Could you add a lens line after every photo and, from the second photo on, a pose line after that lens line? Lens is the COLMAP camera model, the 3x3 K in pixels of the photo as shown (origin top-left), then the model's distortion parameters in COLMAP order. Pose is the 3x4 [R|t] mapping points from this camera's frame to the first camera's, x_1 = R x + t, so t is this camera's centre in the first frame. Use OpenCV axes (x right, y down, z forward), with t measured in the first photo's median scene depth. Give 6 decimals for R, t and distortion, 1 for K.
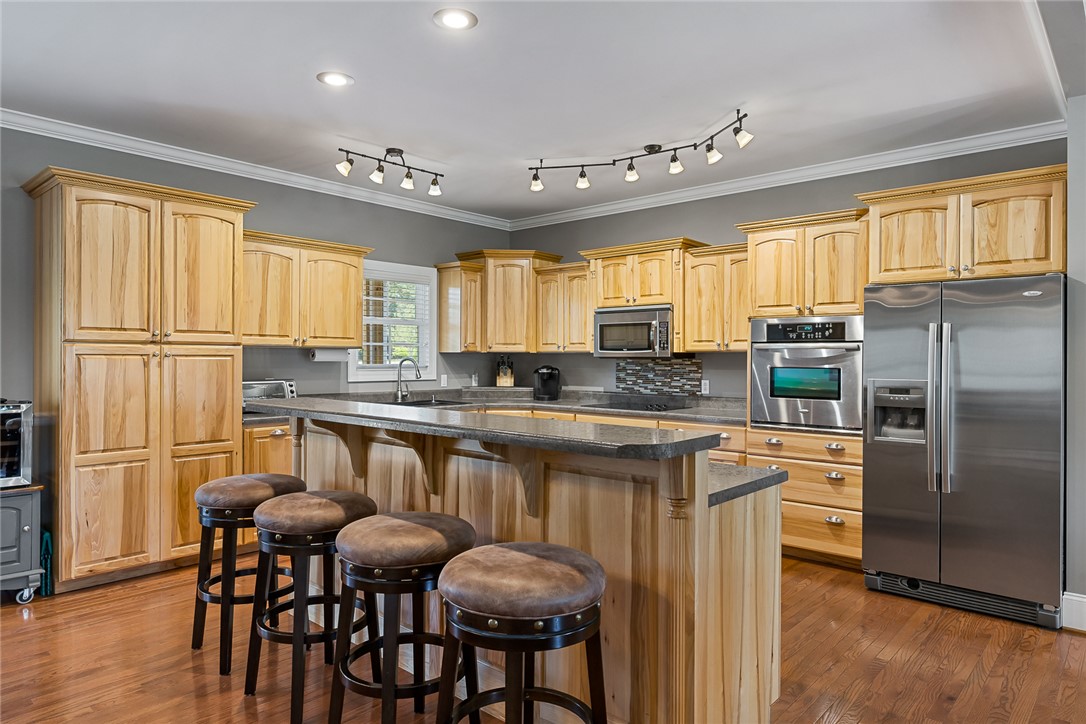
lens RADIAL K [[665.9, 0, 551.0], [0, 665.9, 363.0], [0, 0, 1]] dist [0.002406, -0.000844]
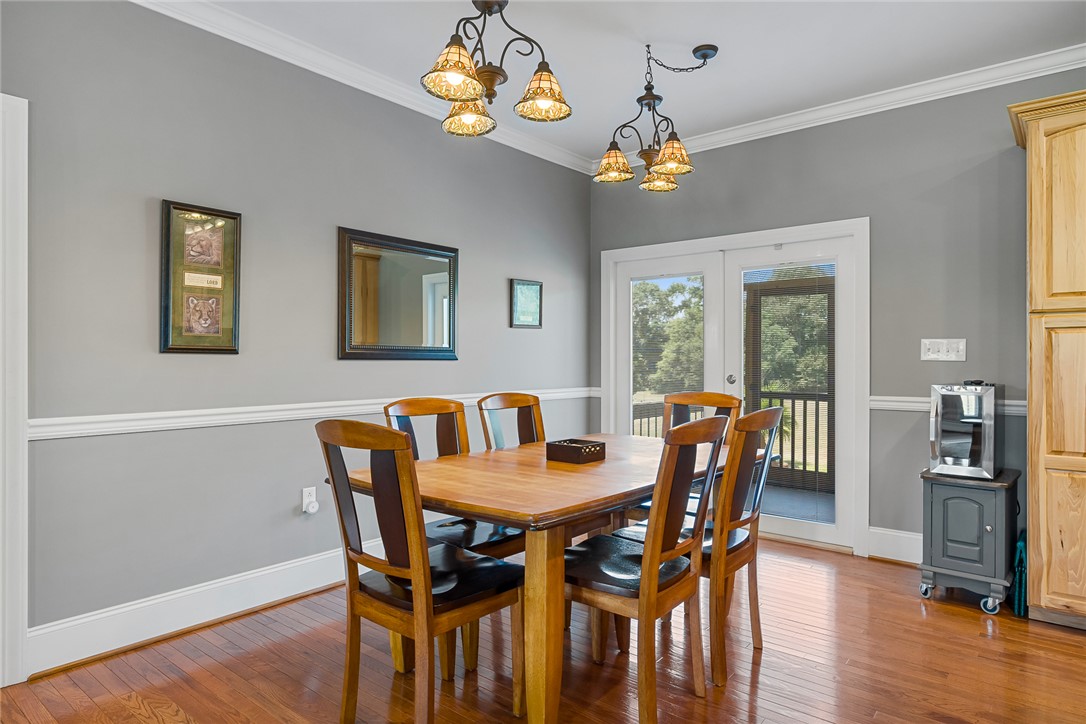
lens RADIAL K [[649.7, 0, 542.2], [0, 649.7, 362.2], [0, 0, 1]] dist [-0.004434, 0.003132]
pose [[0.035044, -0.000501, -0.999386, 0.039014], [-0.007327, 0.999973, -0.000758, 0.028655], [0.999359, 0.007349, 0.035039, 0.320412]]
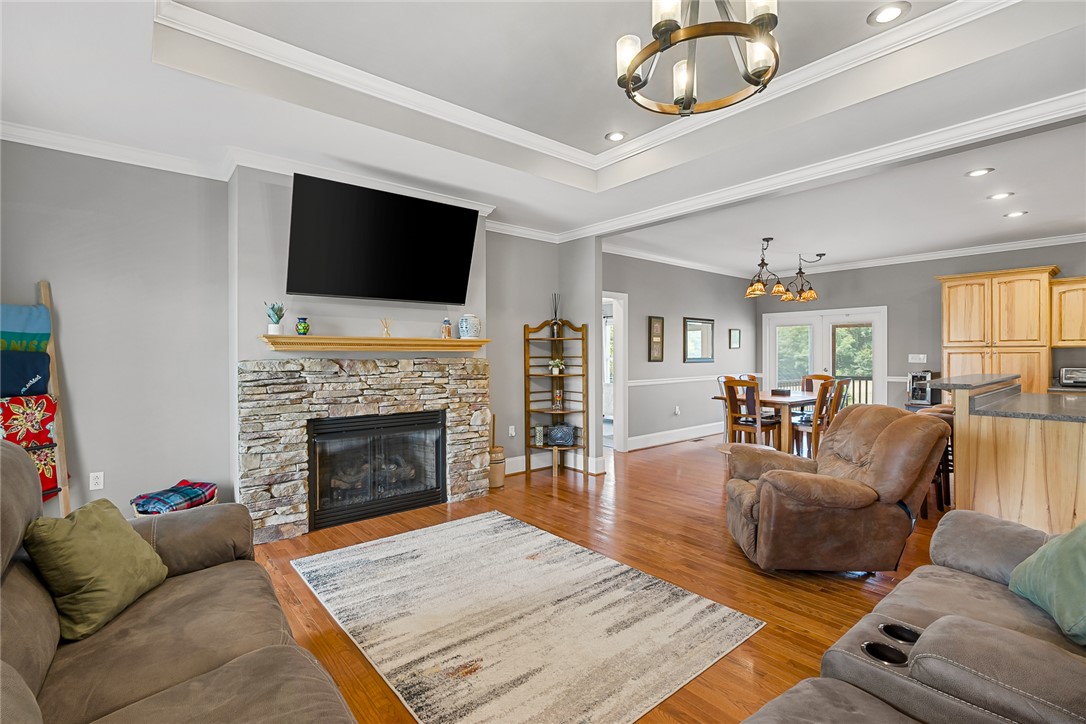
lens RADIAL K [[495.4, 0, 549.0], [0, 495.4, 359.6], [0, 0, 1]] dist [-0.002949, 0.000379]
pose [[-0.143213, 0.007733, -0.989662, 1.067509], [-0.003384, 0.999960, 0.008303, 0.000824], [0.989686, 0.004538, -0.143181, -0.130669]]
